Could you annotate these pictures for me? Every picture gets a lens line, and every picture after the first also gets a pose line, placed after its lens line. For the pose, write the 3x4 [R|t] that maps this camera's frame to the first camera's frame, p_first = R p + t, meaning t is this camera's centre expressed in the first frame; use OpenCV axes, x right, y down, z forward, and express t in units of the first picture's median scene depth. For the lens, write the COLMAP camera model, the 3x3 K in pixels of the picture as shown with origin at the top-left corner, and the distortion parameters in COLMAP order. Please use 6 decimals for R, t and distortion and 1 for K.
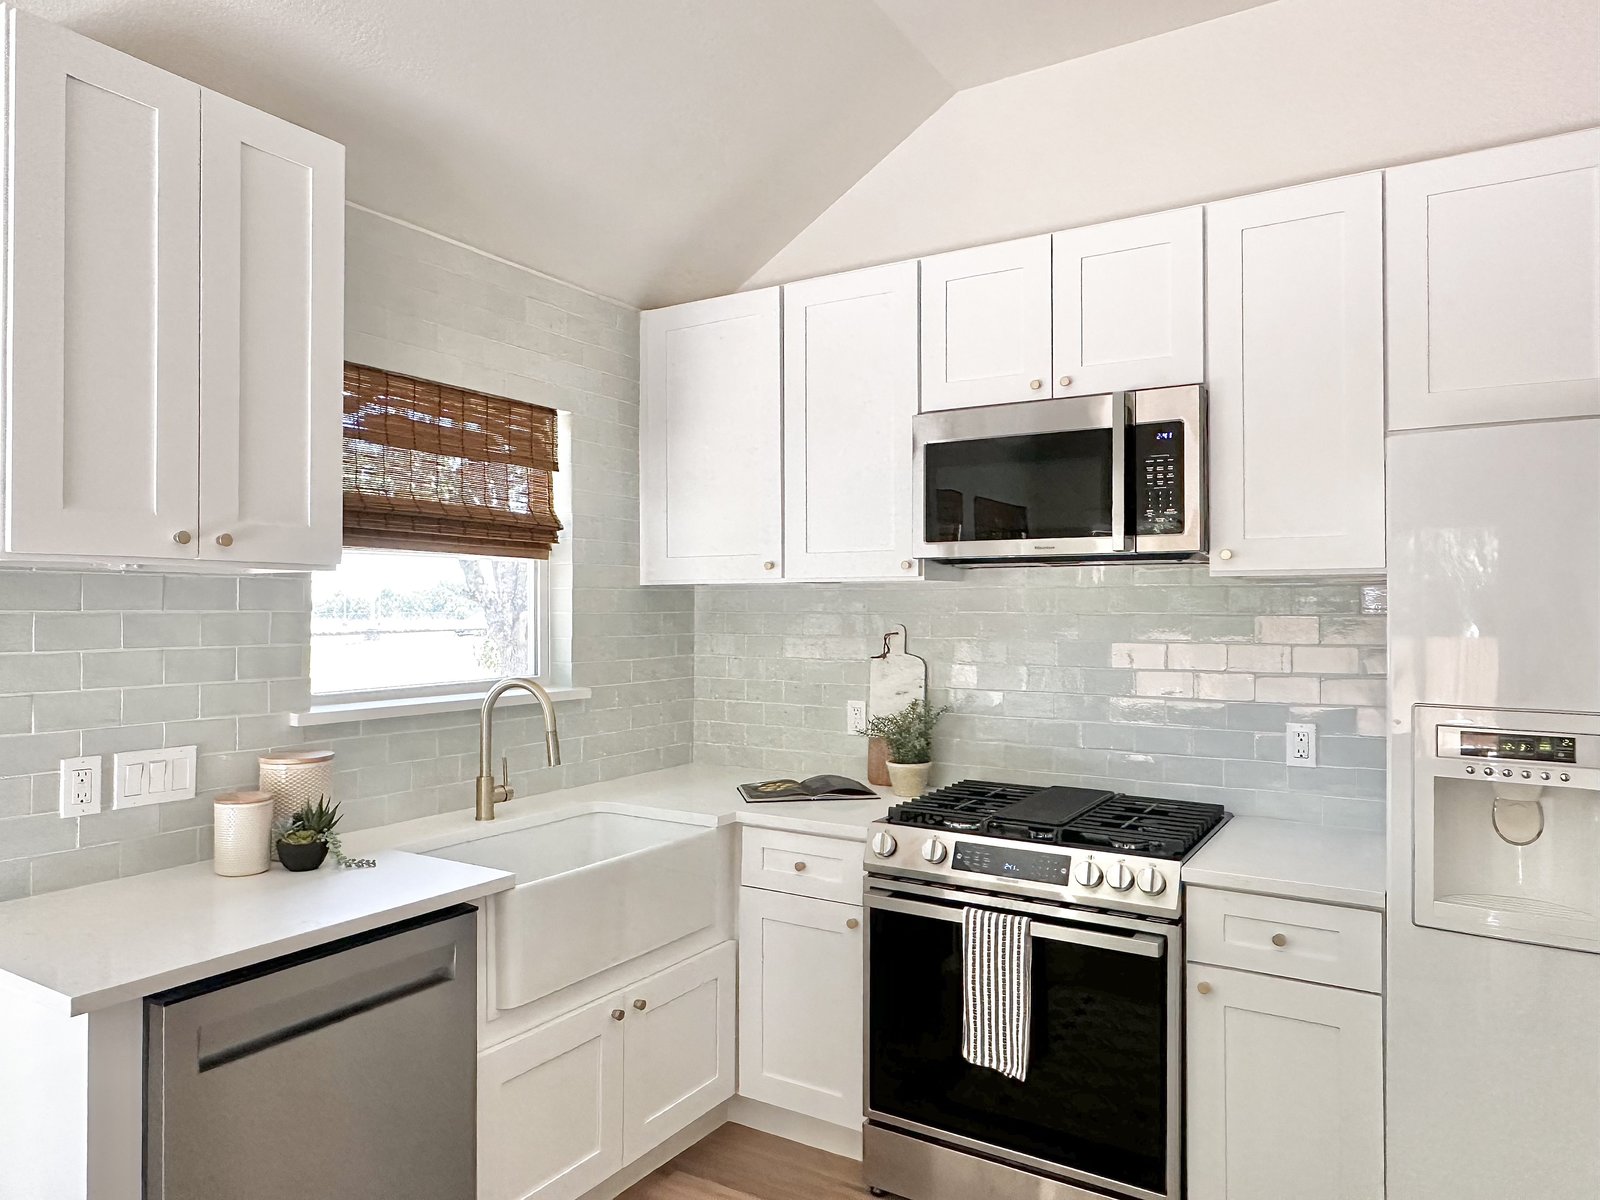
lens RADIAL K [[1043.3, 0, 795.3], [0, 1043.3, 588.0], [0, 0, 1]] dist [-0.006322, -0.005790]
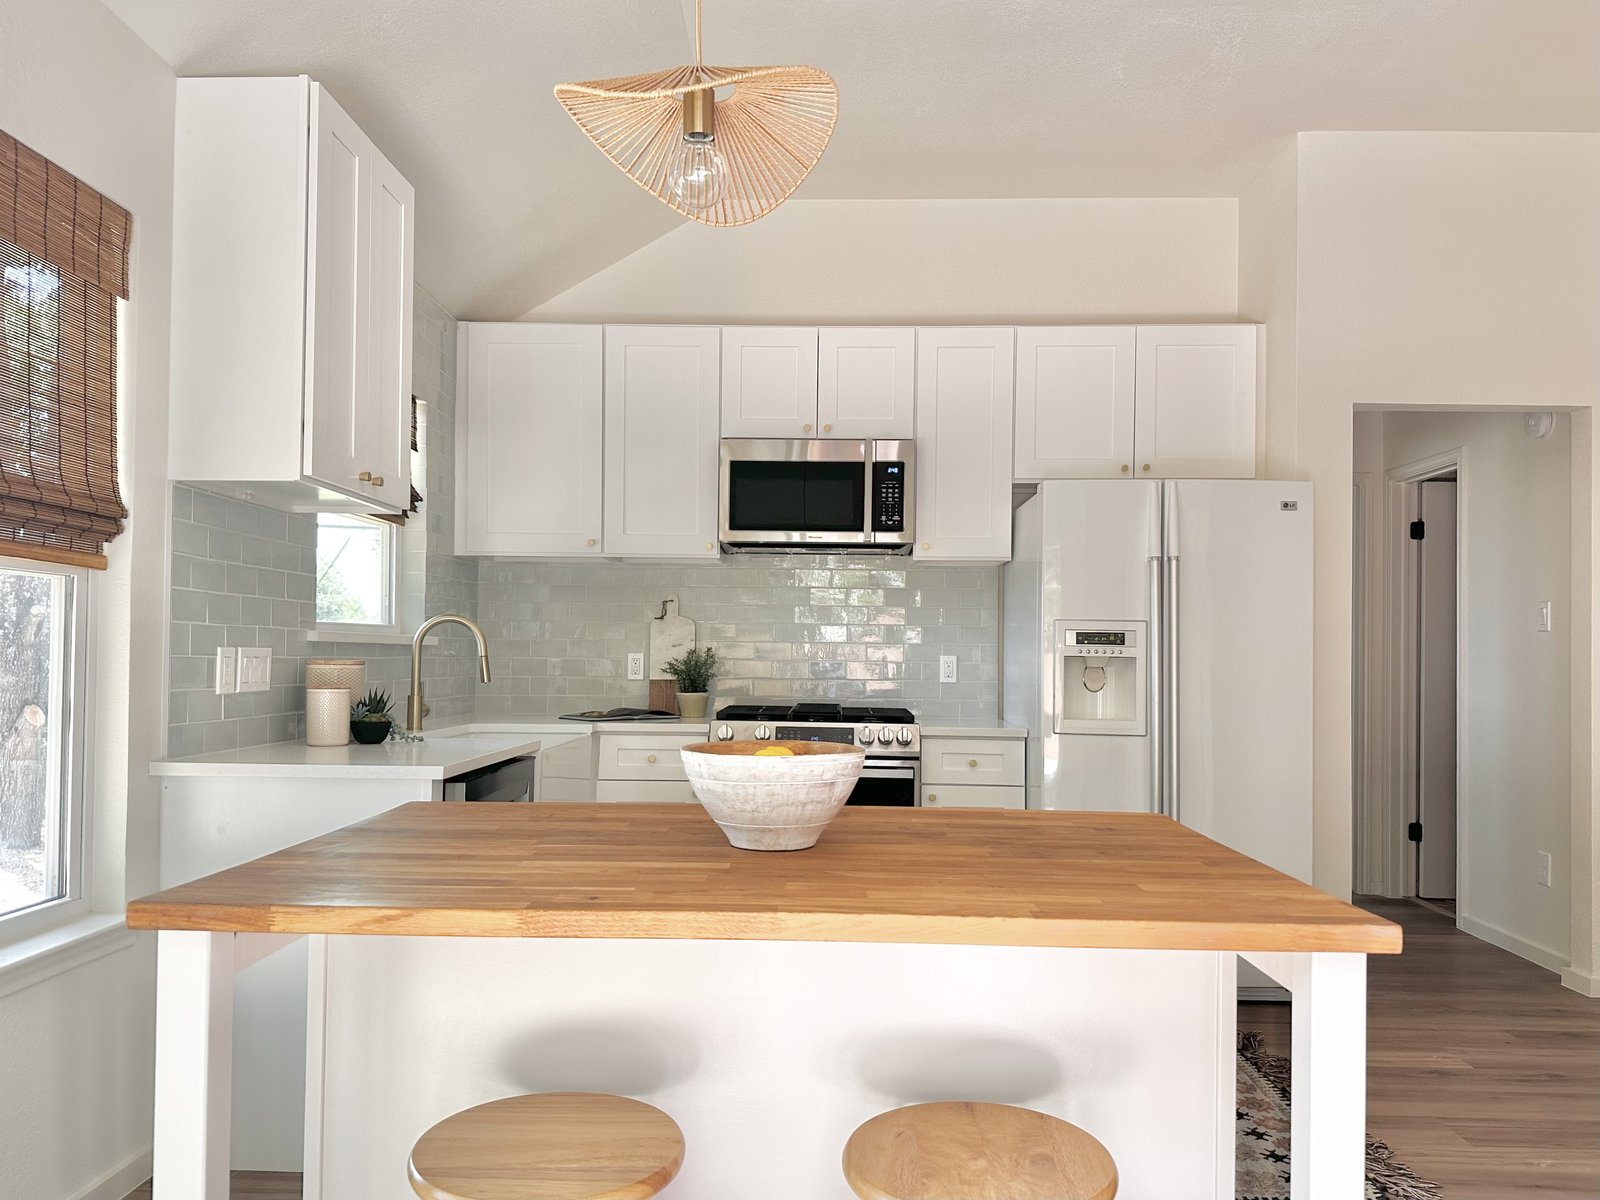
lens RADIAL K [[1148.2, 0, 807.7], [0, 1148.2, 626.6], [0, 0, 1]] dist [0.024327, -0.012149]
pose [[0.851791, 0.023443, 0.523358, -0.661972], [-0.020653, 0.999724, -0.011168, 0.113830], [-0.523475, -0.001296, 0.852040, -0.420837]]
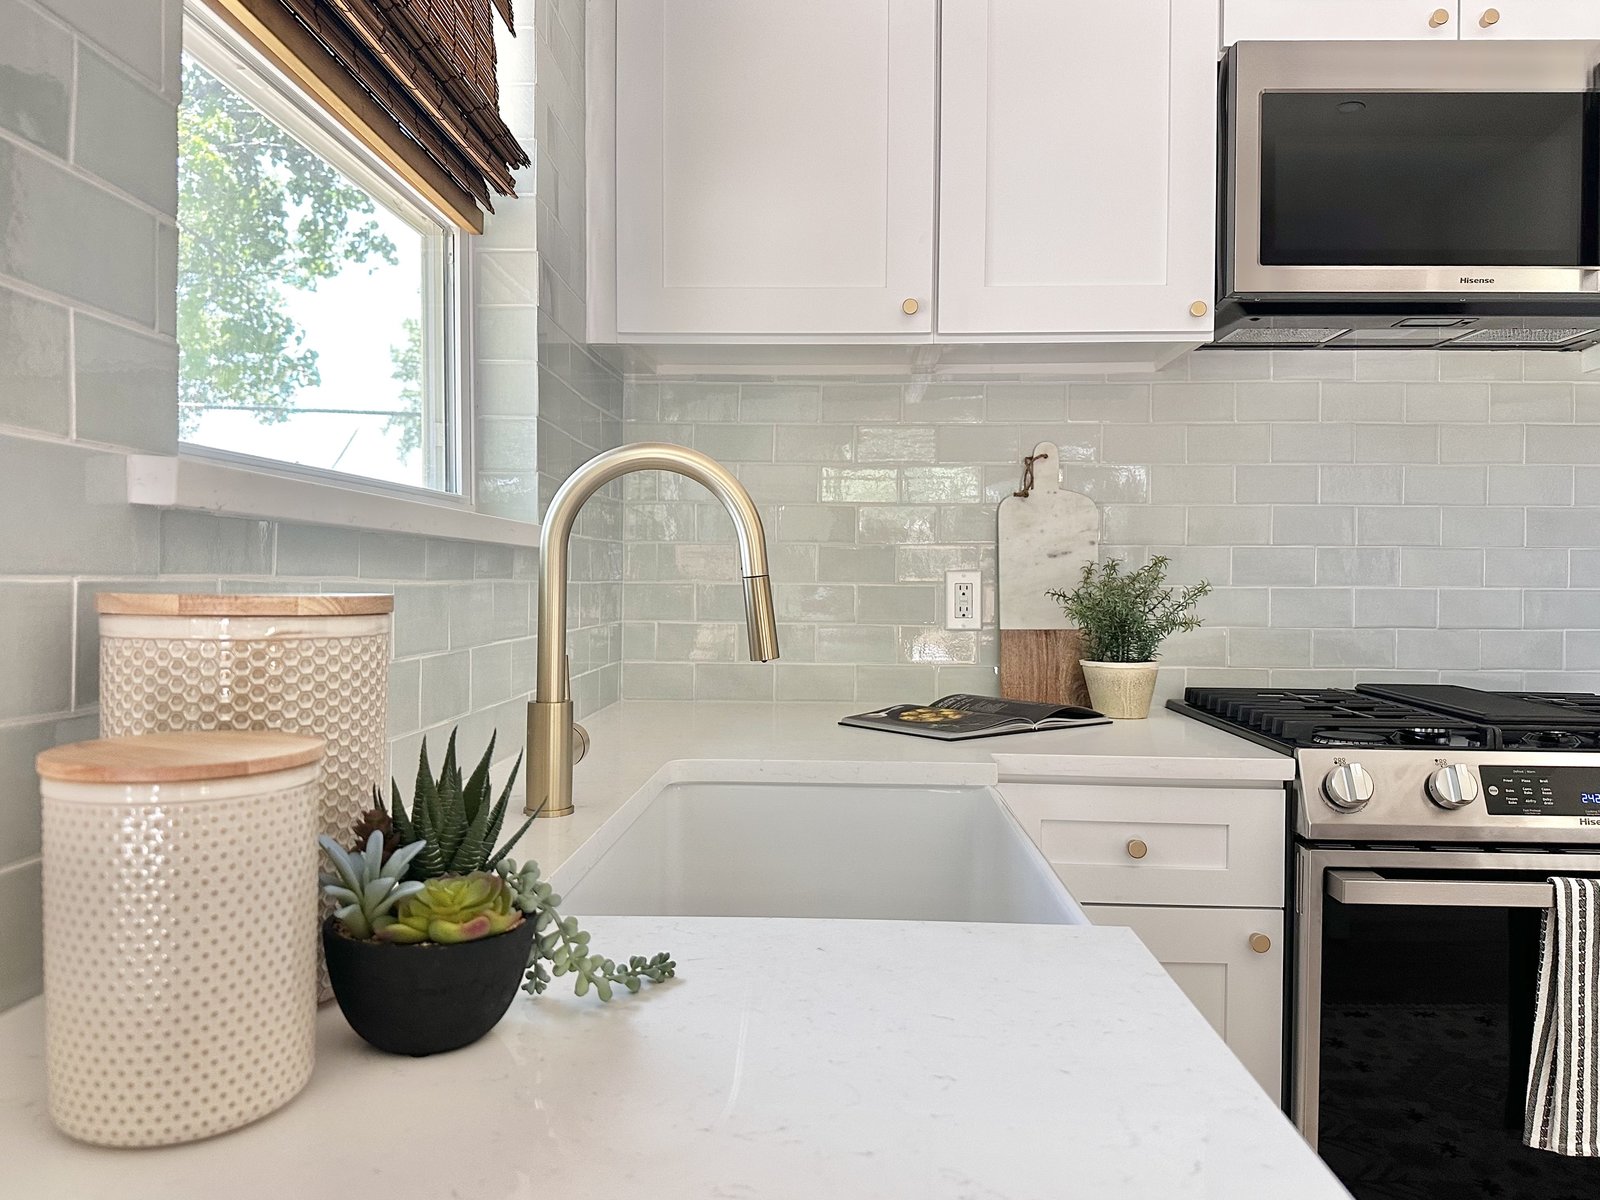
lens RADIAL K [[1148.2, 0, 786.0], [0, 1148.2, 586.5], [0, 0, 1]] dist [0.024327, -0.012149]
pose [[0.864049, 0.003523, 0.503395, -0.466741], [-0.014268, 0.999745, 0.017492, 0.139803], [-0.503205, -0.022296, 0.863879, 0.643420]]
